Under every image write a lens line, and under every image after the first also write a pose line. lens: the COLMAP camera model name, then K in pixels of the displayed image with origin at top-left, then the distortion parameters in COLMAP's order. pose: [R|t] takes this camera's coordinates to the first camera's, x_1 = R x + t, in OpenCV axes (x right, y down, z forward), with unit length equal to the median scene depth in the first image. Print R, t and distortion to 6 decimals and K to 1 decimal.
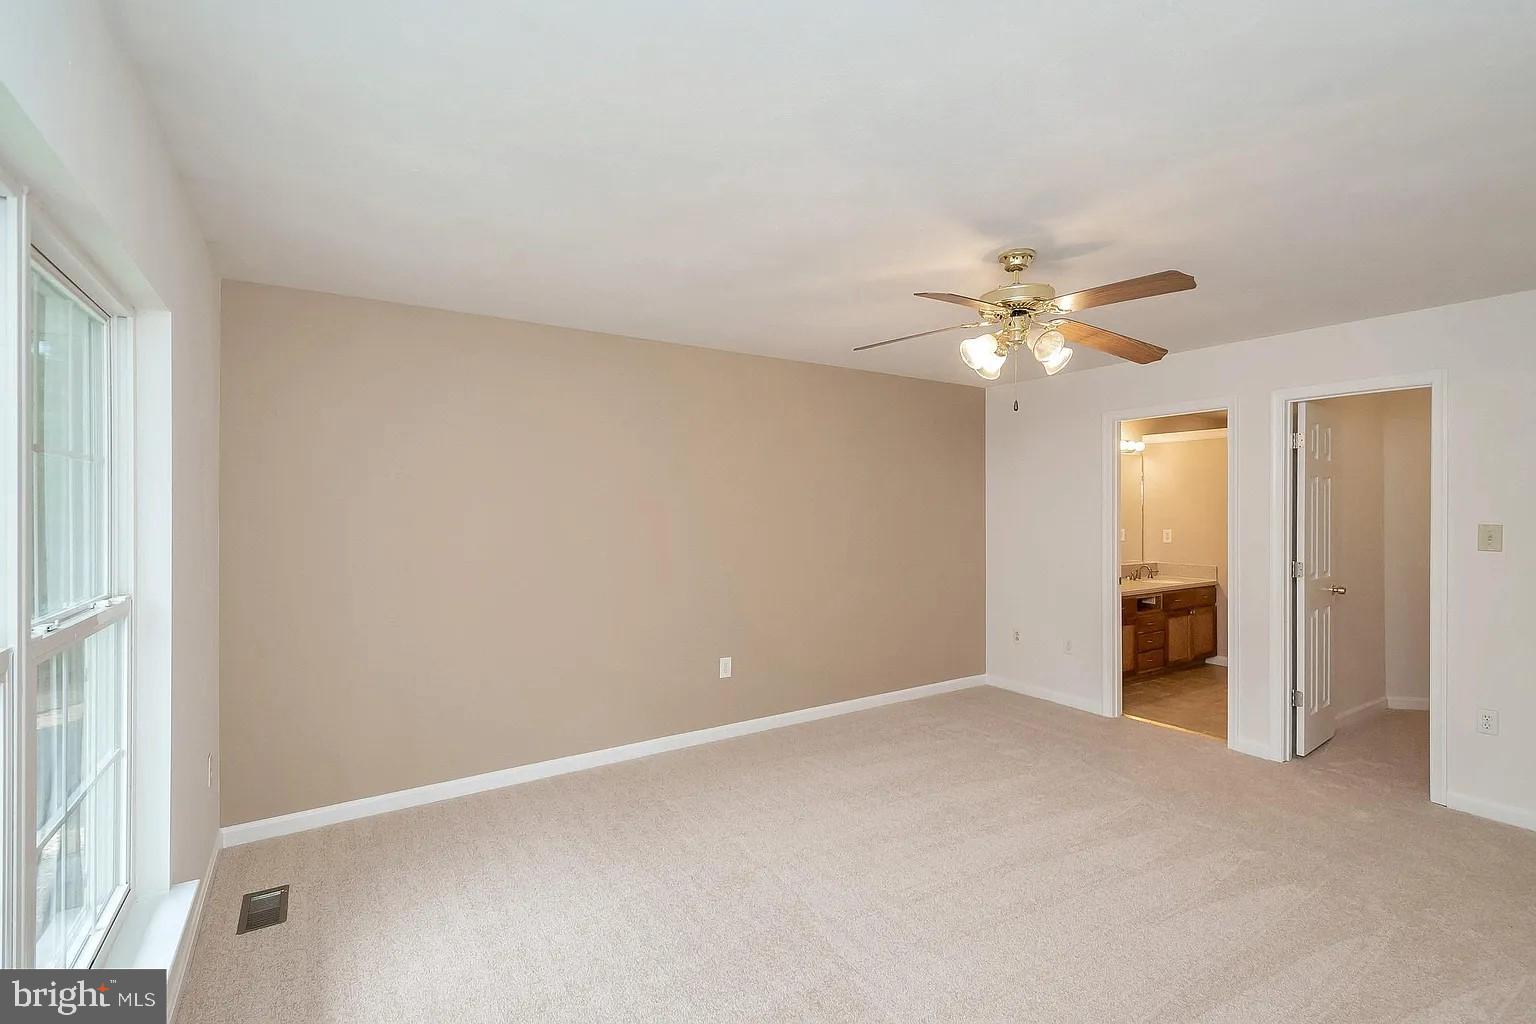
lens RADIAL K [[694.3, 0, 767.1], [0, 694.3, 512.3], [0, 0, 1]] dist [0.020017, -0.000016]
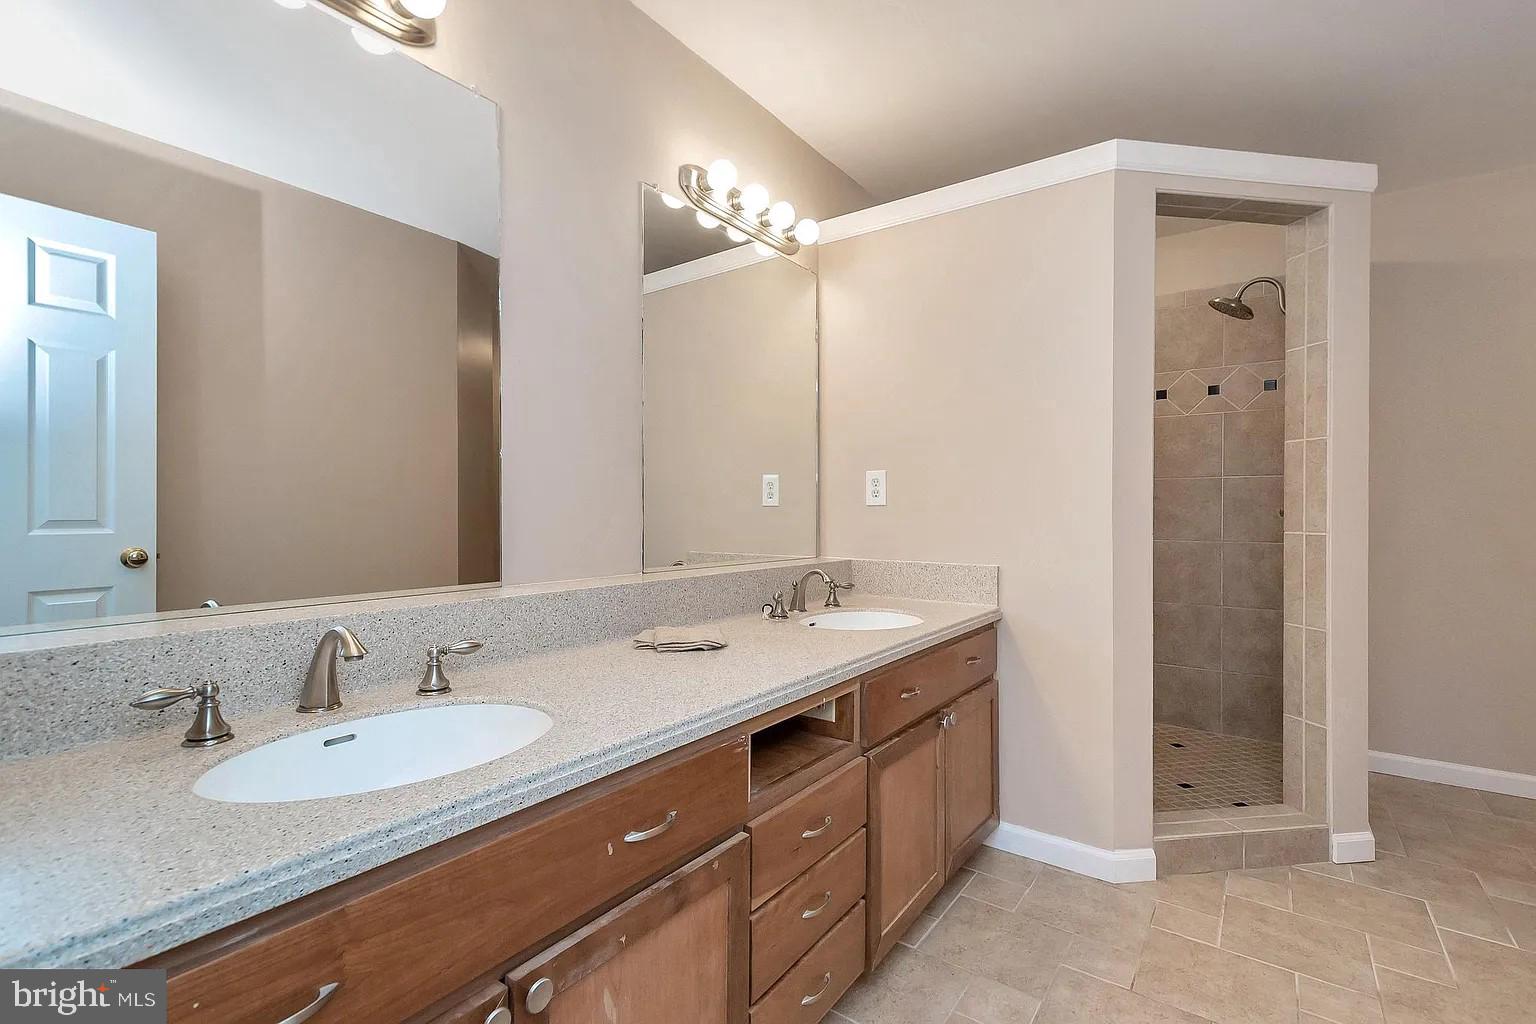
lens RADIAL K [[694.3, 0, 766.8], [0, 694.3, 511.2], [0, 0, 1]] dist [0.020017, -0.000016]
pose [[0.932884, 0.003830, 0.360157, 0.385417], [-0.004408, 0.999990, 0.000781, 0.046705], [-0.360150, -0.002316, 0.932891, 0.675705]]
